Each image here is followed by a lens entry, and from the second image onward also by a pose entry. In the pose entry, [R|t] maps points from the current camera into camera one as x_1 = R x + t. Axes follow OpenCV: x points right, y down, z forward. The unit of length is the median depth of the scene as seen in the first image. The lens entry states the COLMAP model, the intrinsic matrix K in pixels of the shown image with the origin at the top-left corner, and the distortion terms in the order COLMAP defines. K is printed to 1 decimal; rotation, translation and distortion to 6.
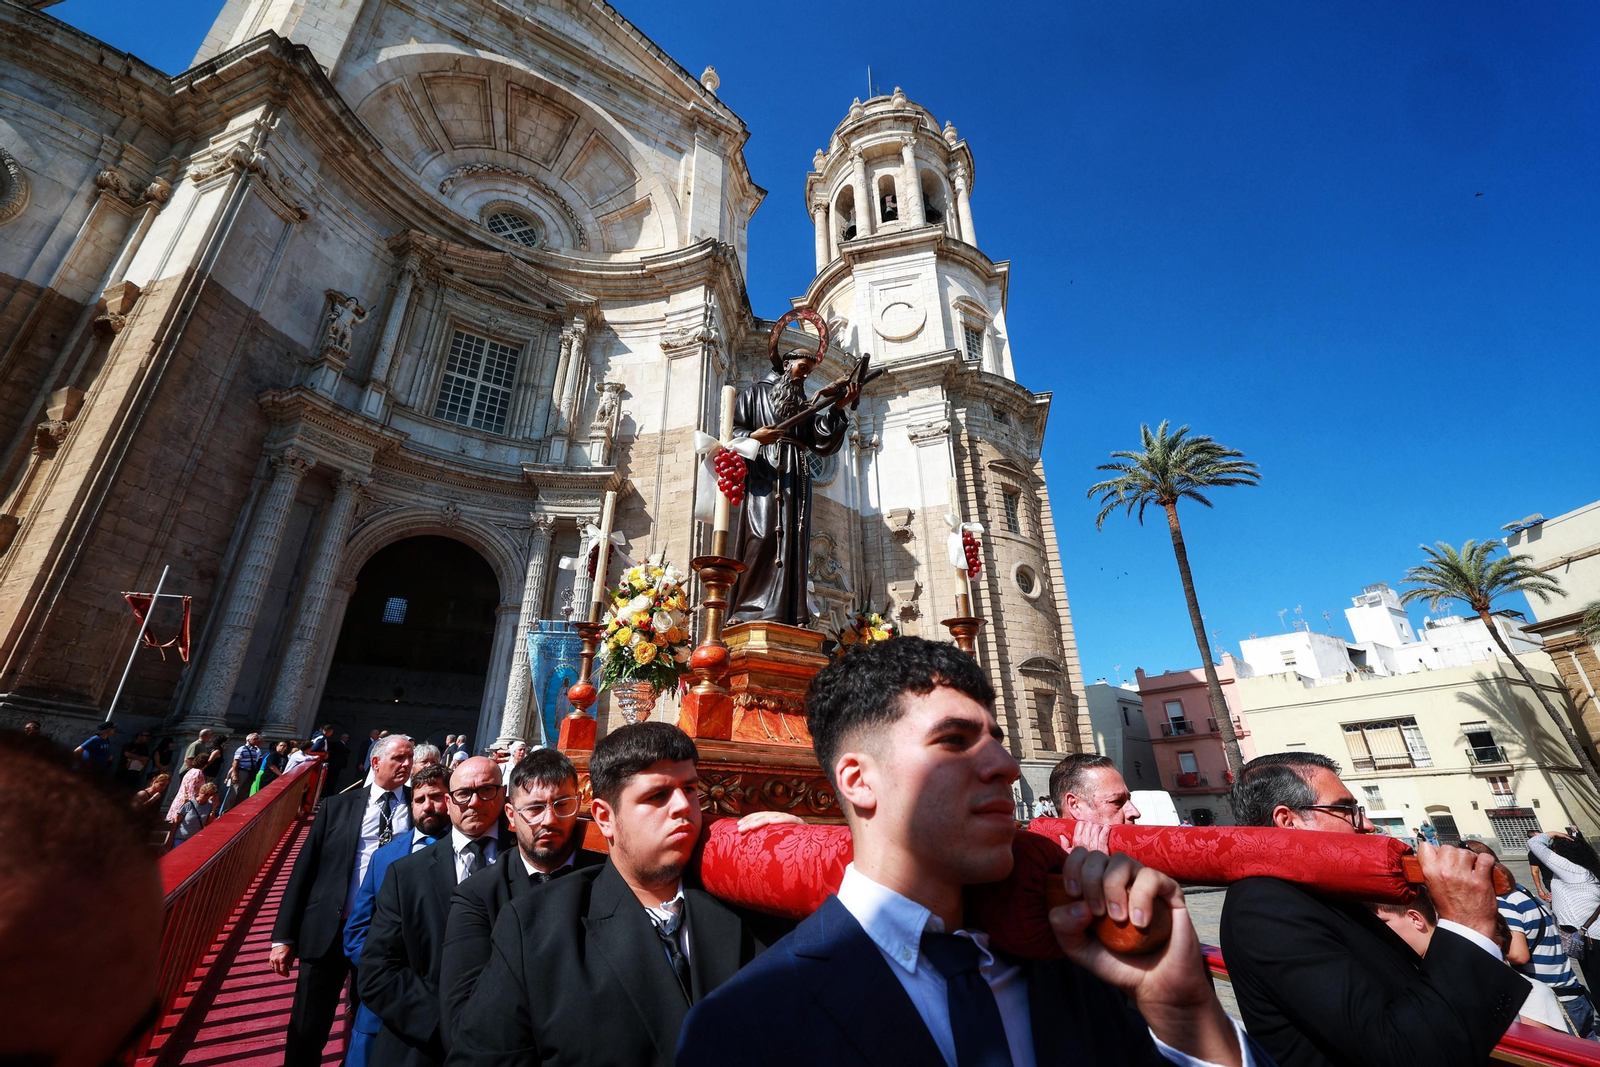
lens RADIAL K [[683.0, 0, 795.2], [0, 683.0, 523.3], [0, 0, 1]] dist [-0.001209, -0.000087]
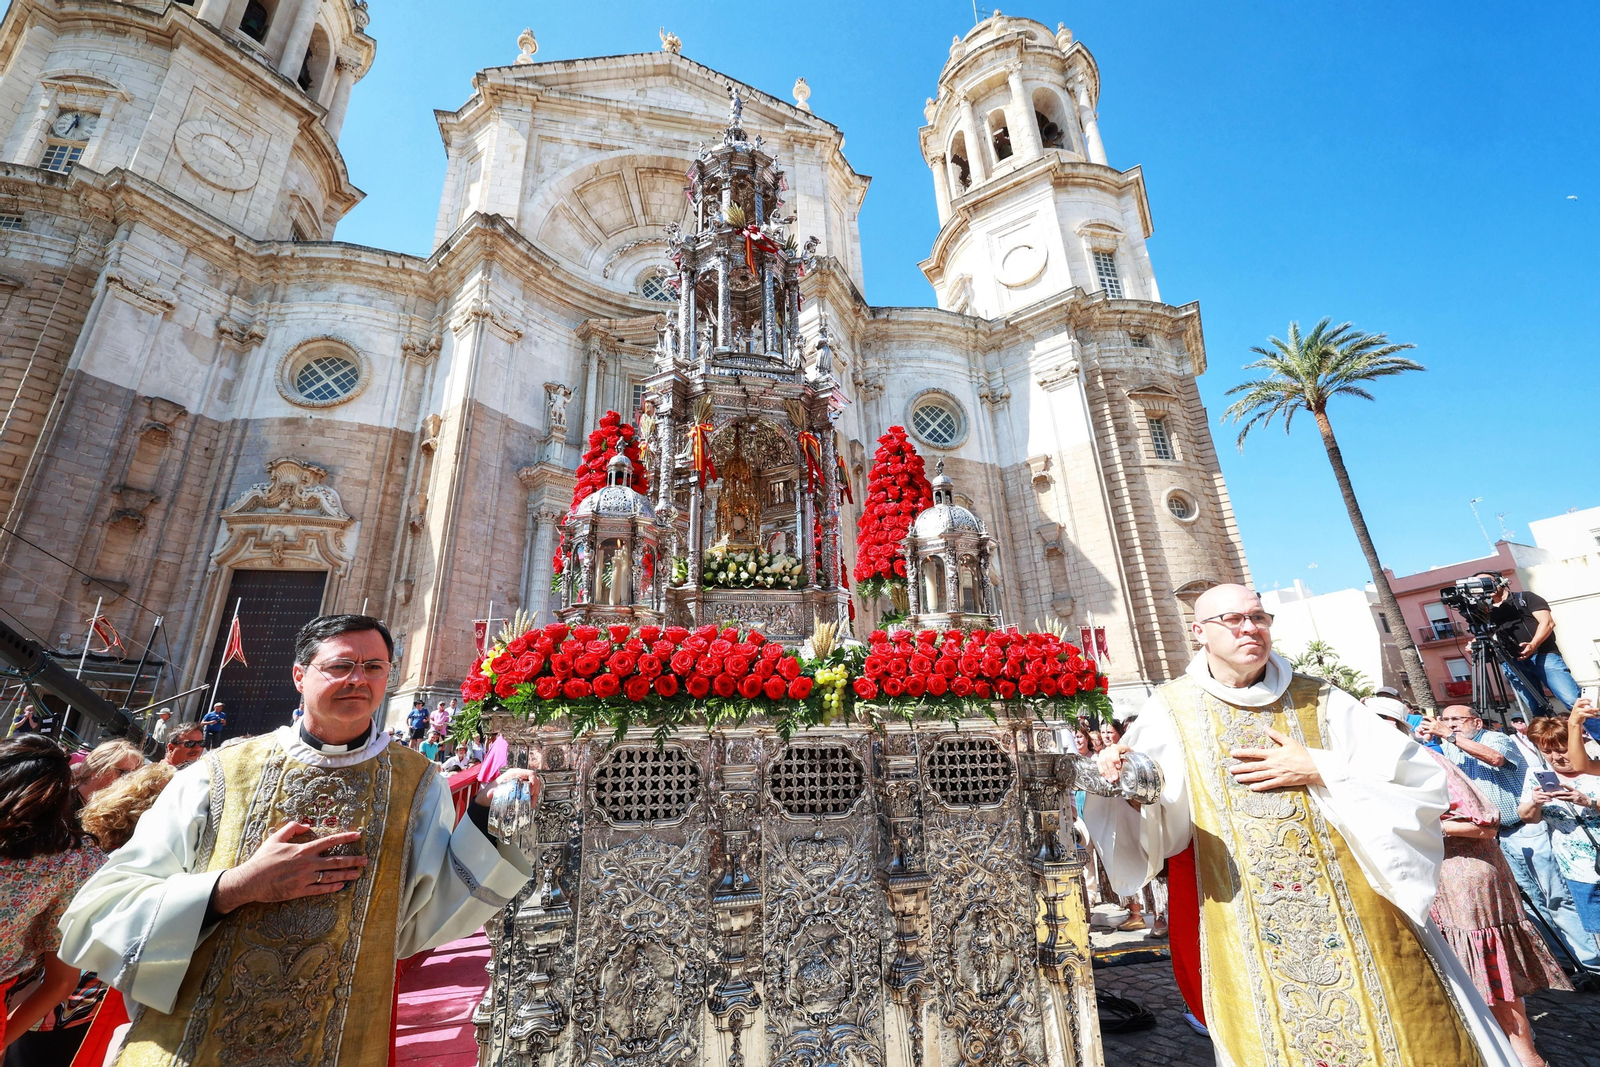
lens RADIAL K [[686.9, 0, 785.8], [0, 686.9, 528.3], [0, 0, 1]] dist [0.000987, 0.000118]
pose [[0.936498, -0.138987, -0.321954, 0.117682], [0.166776, 0.984152, 0.060259, -0.039021], [0.308477, -0.110126, 0.944836, -0.127355]]
